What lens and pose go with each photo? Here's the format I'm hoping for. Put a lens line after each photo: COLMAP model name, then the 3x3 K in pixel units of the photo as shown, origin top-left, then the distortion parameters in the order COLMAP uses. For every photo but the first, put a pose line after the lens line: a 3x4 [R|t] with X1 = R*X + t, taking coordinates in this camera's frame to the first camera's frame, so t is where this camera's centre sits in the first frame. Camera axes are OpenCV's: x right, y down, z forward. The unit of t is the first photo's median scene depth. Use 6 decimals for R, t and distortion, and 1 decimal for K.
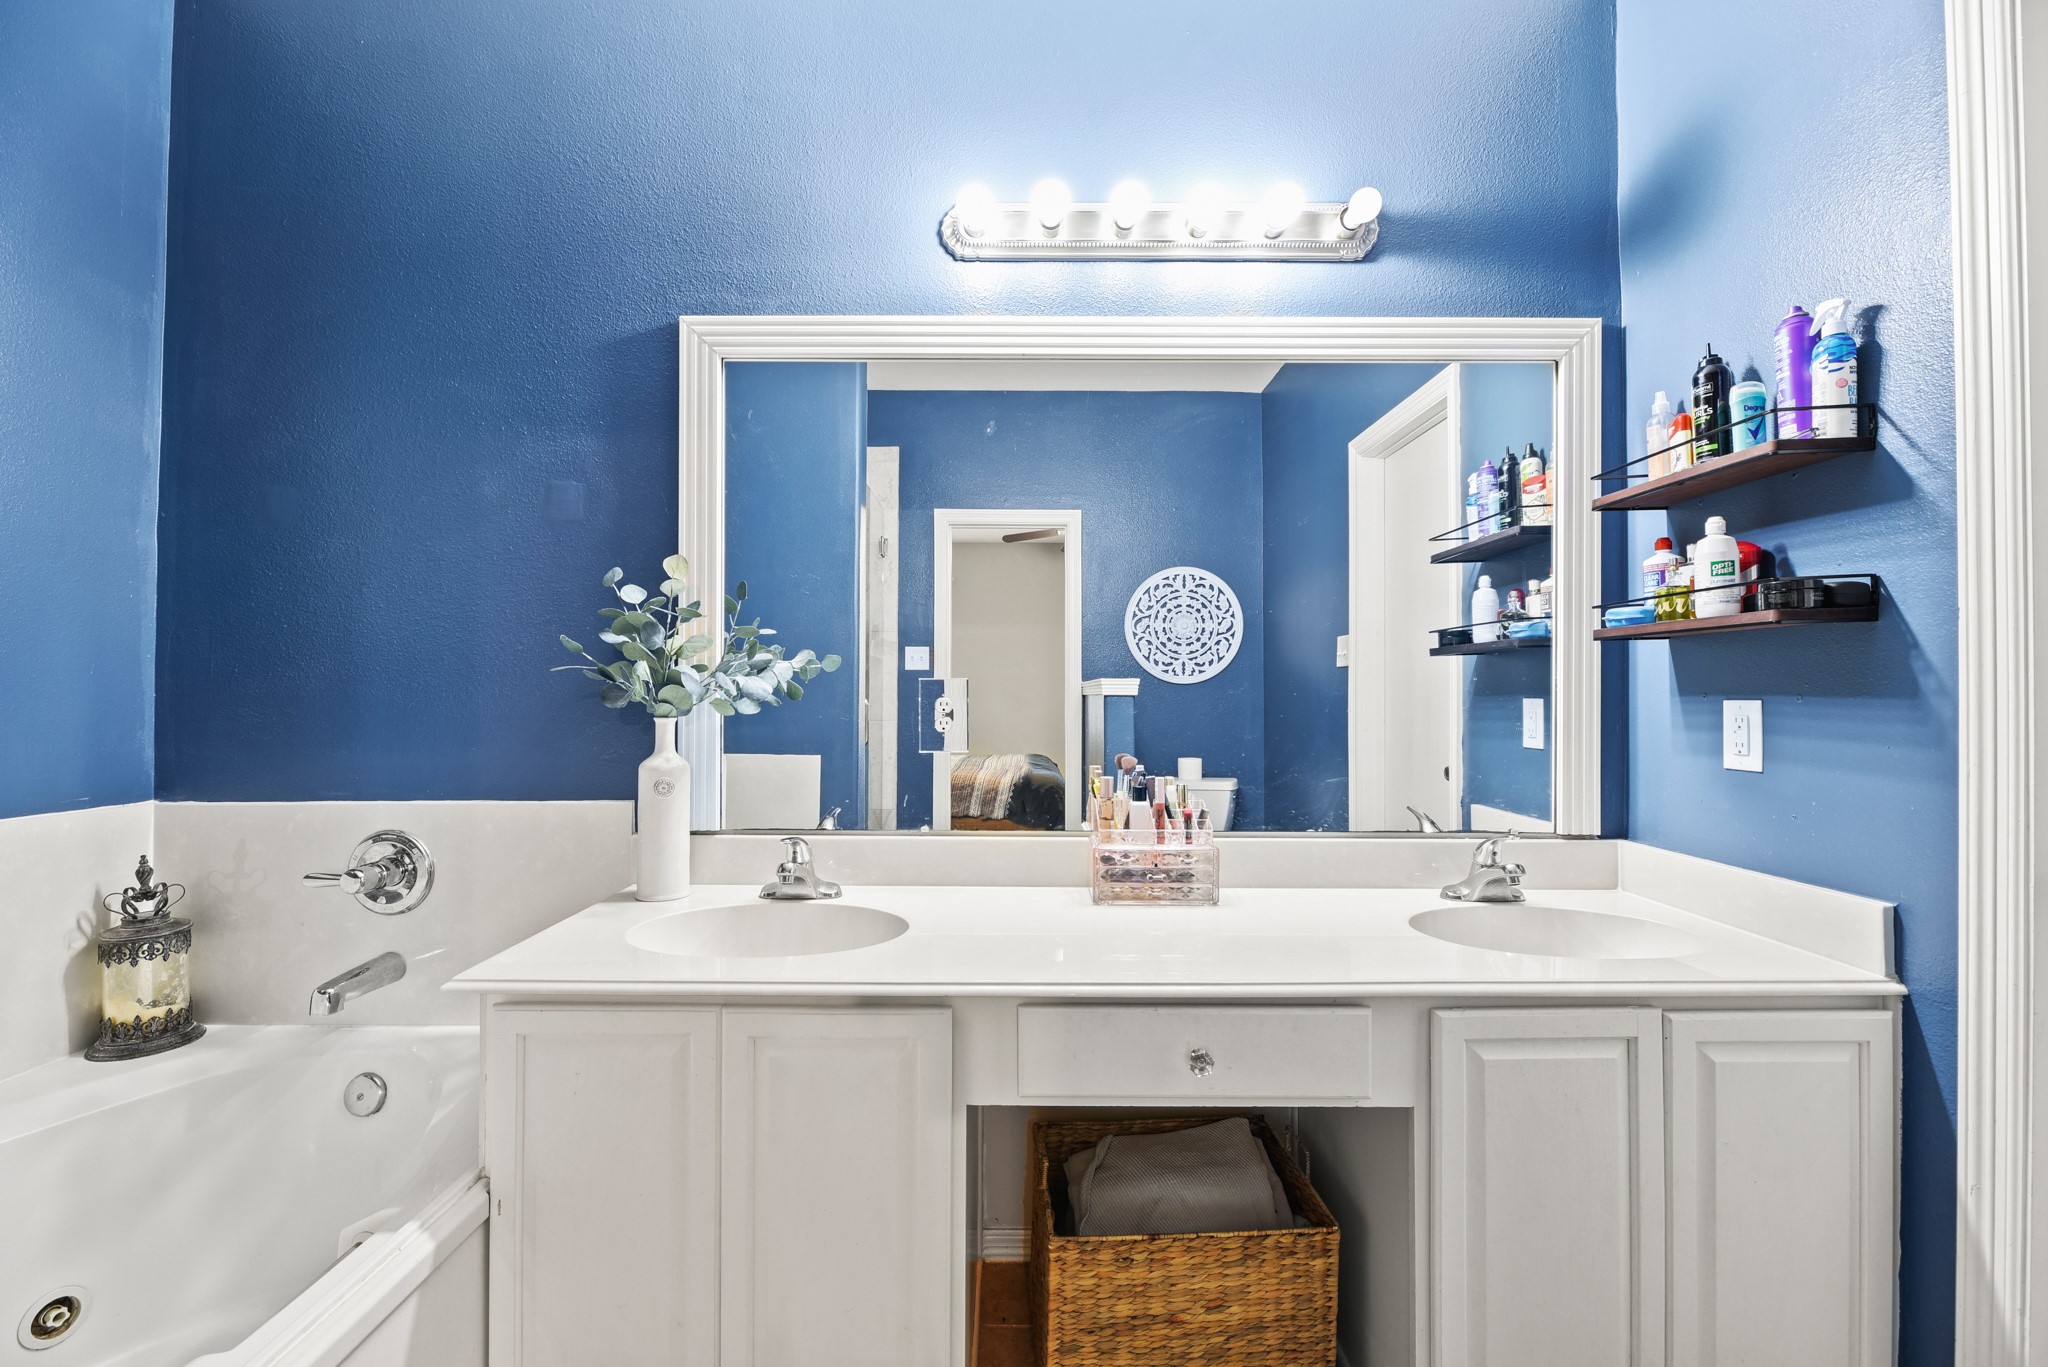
lens RADIAL K [[828.6, 0, 1021.2], [0, 828.6, 686.6], [0, 0, 1]] dist [0.002212, -0.004614]
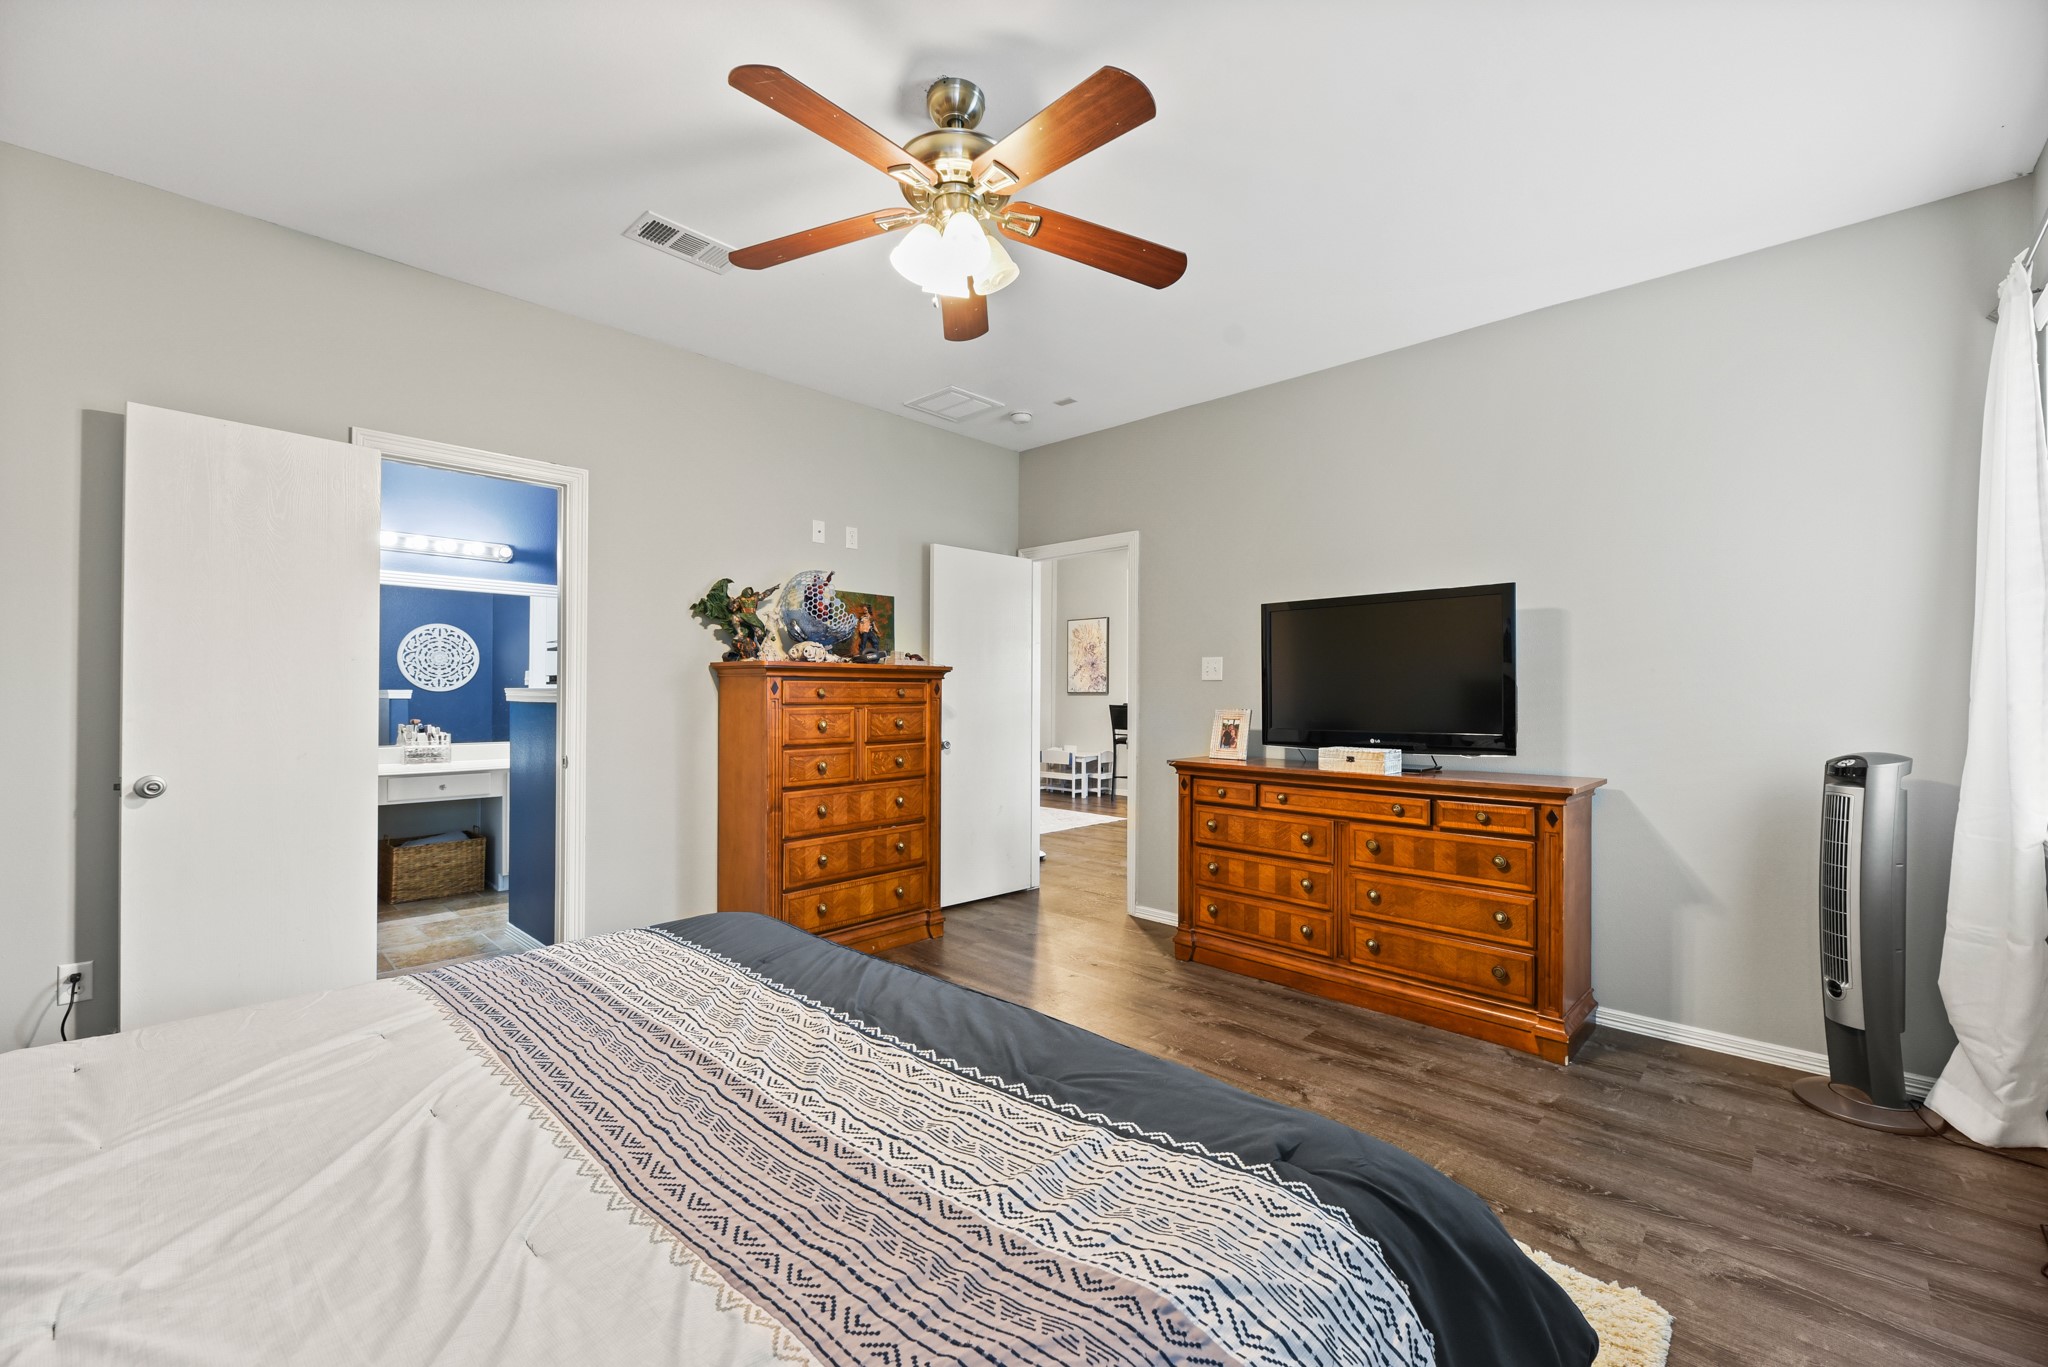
lens RADIAL K [[828.6, 0, 1021.2], [0, 828.6, 686.6], [0, 0, 1]] dist [0.002212, -0.004614]
pose [[0.692623, 0.007707, 0.721259, -0.536563], [-0.007201, 0.999967, -0.003770, -0.040974], [-0.721264, -0.002582, 0.692656, -2.747892]]
